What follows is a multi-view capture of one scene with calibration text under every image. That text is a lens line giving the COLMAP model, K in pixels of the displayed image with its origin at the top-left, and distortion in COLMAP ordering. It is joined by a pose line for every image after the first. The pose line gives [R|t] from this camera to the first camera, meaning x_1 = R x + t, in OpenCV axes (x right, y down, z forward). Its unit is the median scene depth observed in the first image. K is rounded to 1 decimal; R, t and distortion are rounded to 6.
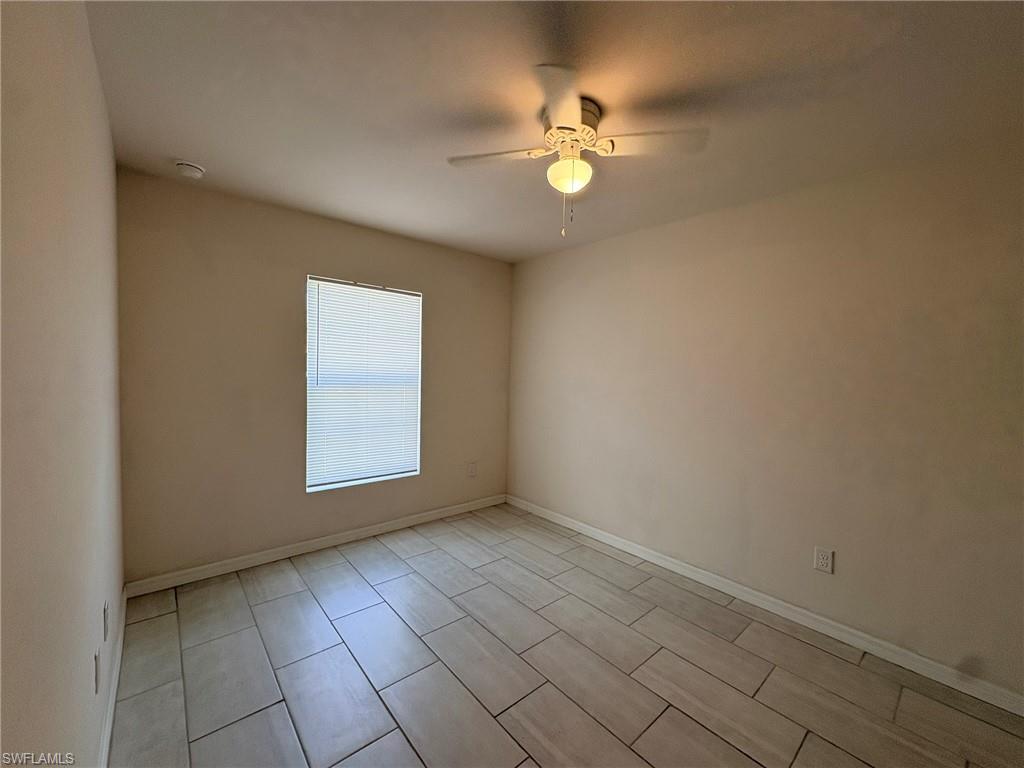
lens RADIAL K [[409.6, 0, 512.0], [0, 409.6, 384.0], [0, 0, 1]] dist [0.002710, 0.000060]
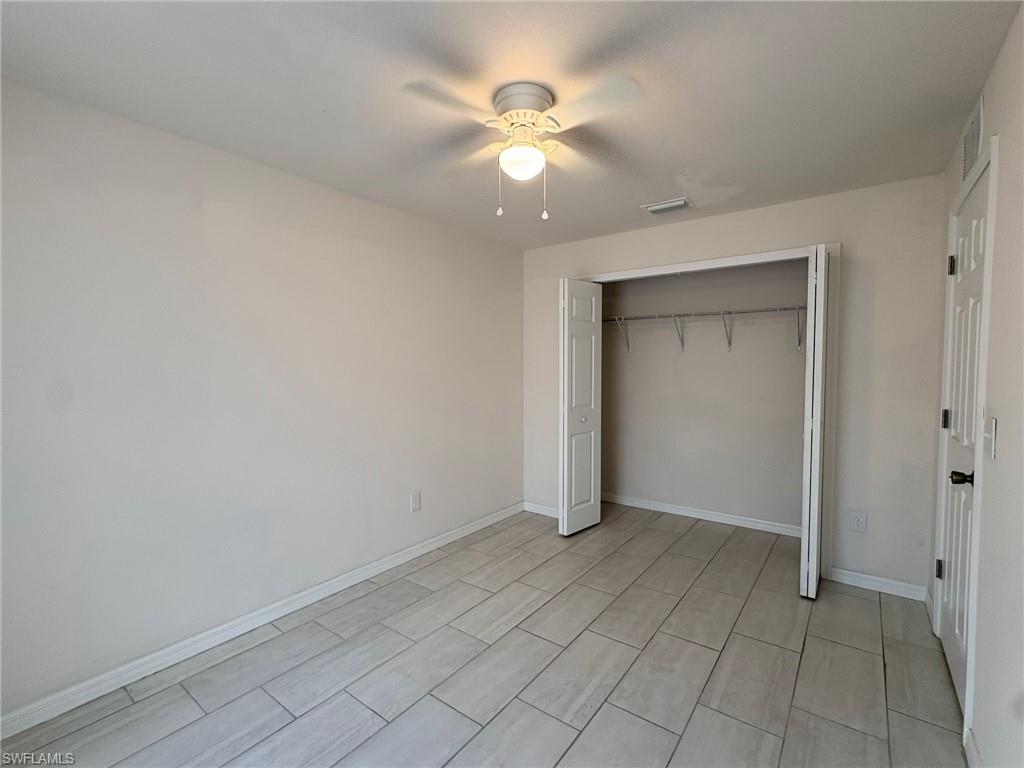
lens RADIAL K [[459.5, 0, 519.2], [0, 459.5, 386.4], [0, 0, 1]] dist [-0.001536, -0.000333]
pose [[-0.225461, -0.064471, 0.972117, -0.722141], [0.045128, 0.996046, 0.076524, -0.035795], [-0.973206, 0.061123, -0.221660, 0.987339]]
